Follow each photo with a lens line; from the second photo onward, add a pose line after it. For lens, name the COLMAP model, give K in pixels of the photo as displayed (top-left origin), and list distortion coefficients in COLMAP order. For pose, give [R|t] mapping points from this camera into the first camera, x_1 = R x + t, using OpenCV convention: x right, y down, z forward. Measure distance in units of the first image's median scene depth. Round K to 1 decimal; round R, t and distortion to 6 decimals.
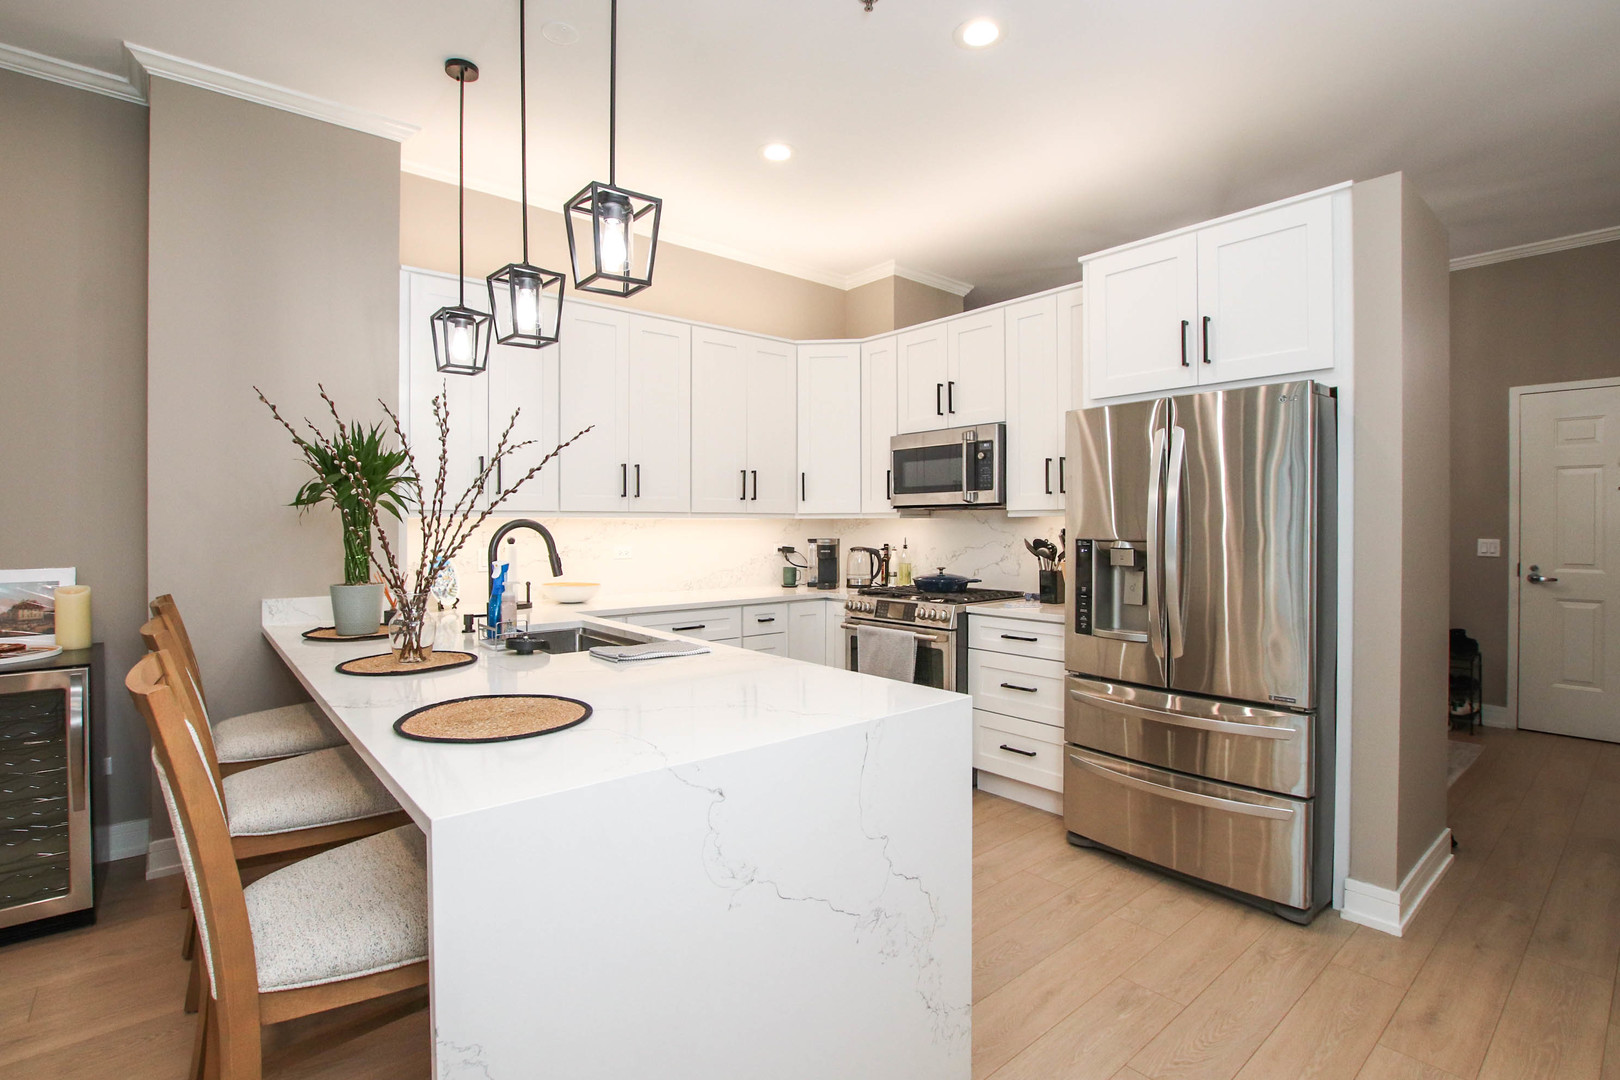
lens RADIAL K [[770.5, 0, 806.0], [0, 770.5, 540.3], [0, 0, 1]] dist [-0.028551, 0.003415]
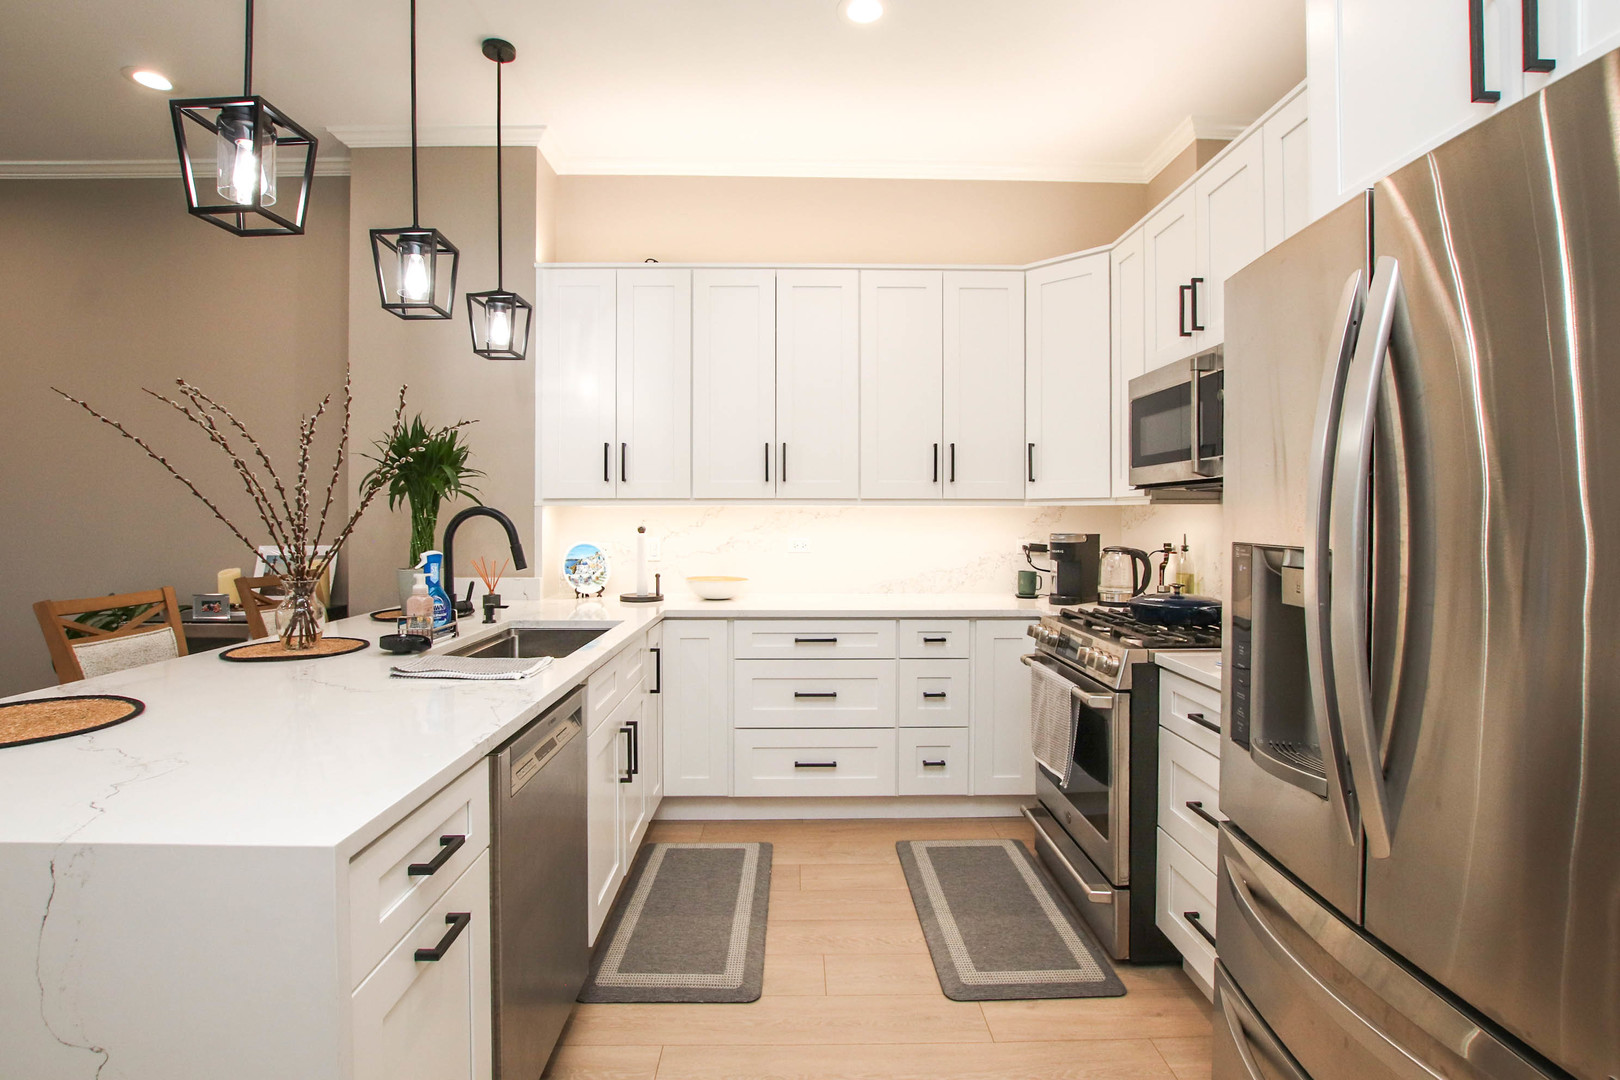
lens RADIAL K [[770.5, 0, 803.2], [0, 770.5, 526.2], [0, 0, 1]] dist [-0.028551, 0.003415]
pose [[0.775212, 0.012401, -0.631579, 0.355634], [-0.014391, 0.999895, 0.001970, -0.008521], [0.631537, 0.007562, 0.775309, 0.366458]]
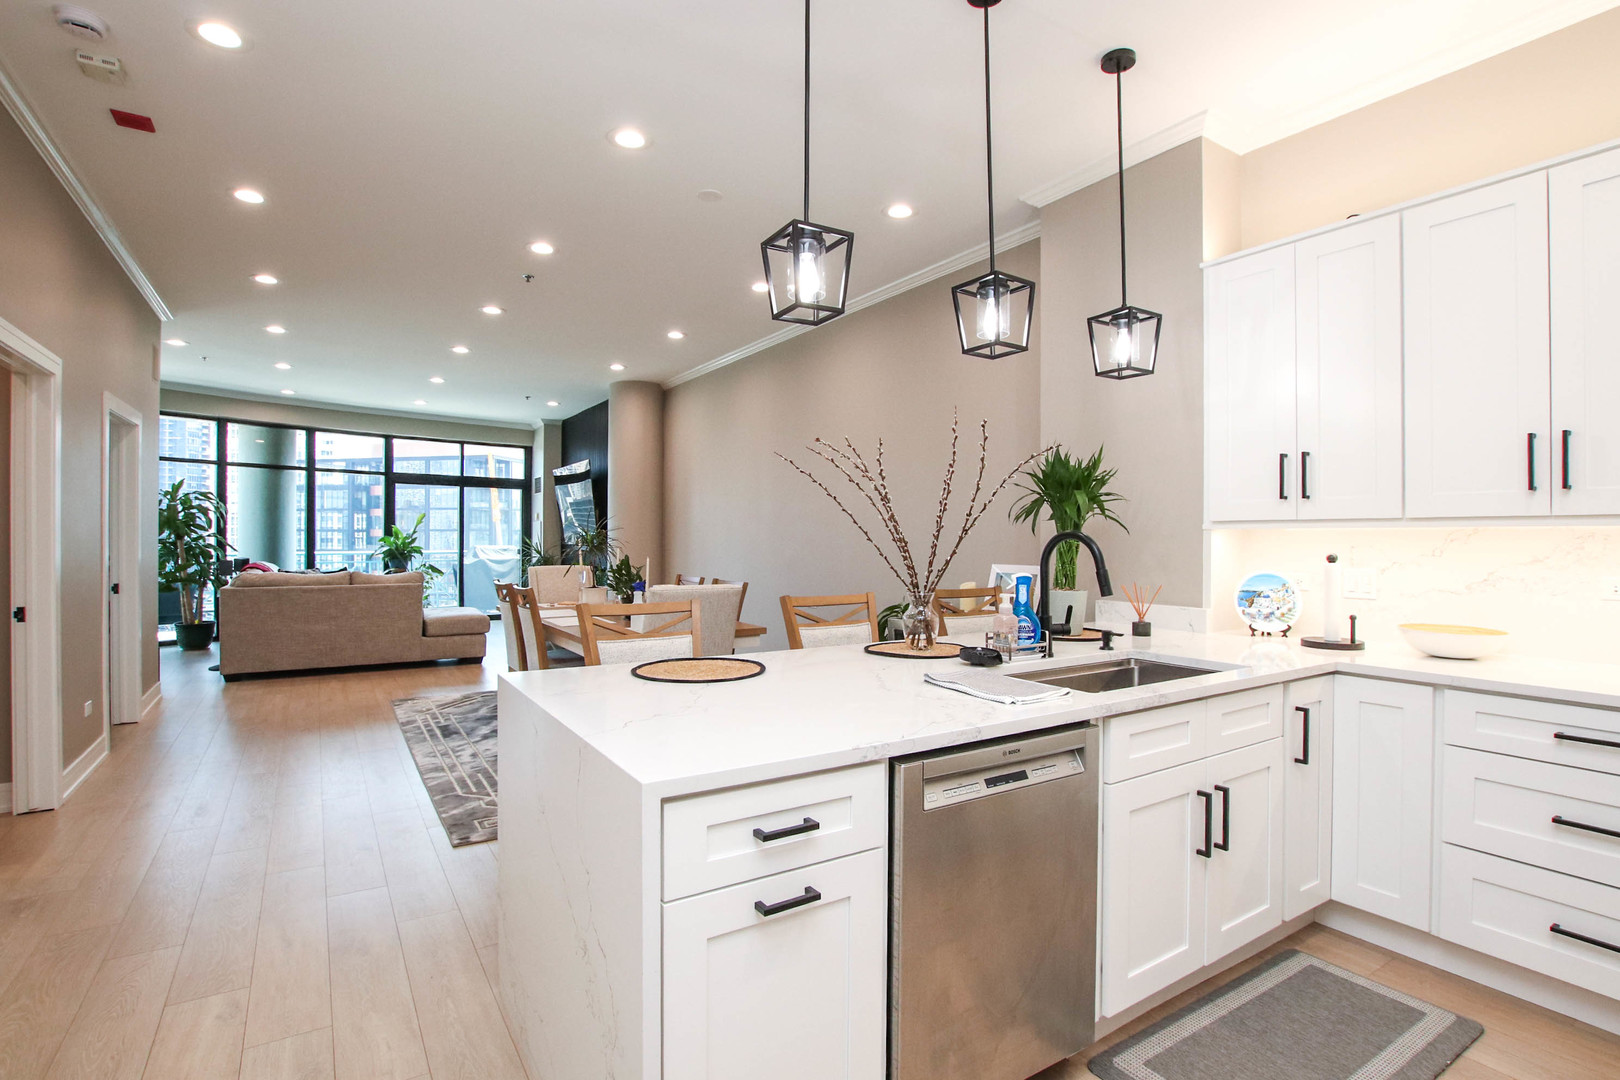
lens RADIAL K [[770.5, 0, 822.0], [0, 770.5, 544.1], [0, 0, 1]] dist [-0.028551, 0.003415]
pose [[-0.116992, 0.010903, -0.993073, 0.401853], [-0.021531, 0.999677, 0.013512, -0.012543], [0.992899, 0.022962, -0.116720, 0.556650]]
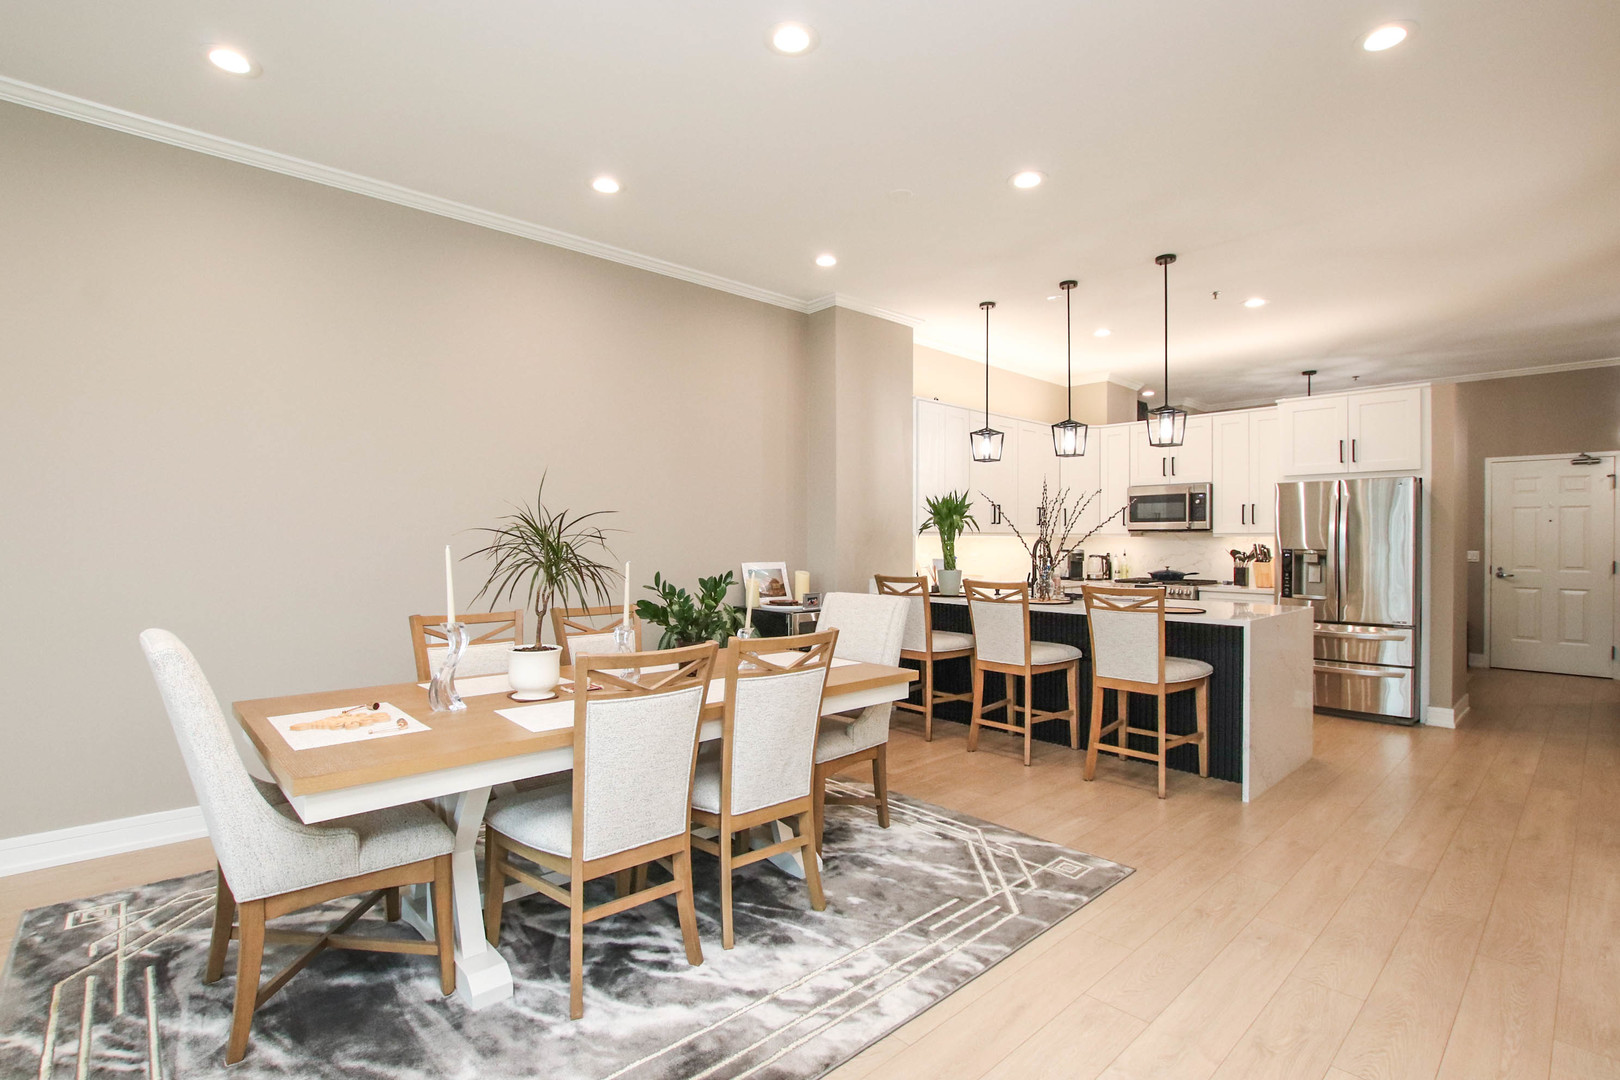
lens RADIAL K [[770.5, 0, 814.1], [0, 770.5, 543.0], [0, 0, 1]] dist [-0.028551, 0.003415]
pose [[0.998780, 0.003246, 0.049272, -0.739602], [-0.002308, 0.999815, -0.019088, 0.019180], [-0.049325, 0.018951, 0.998603, -0.694173]]
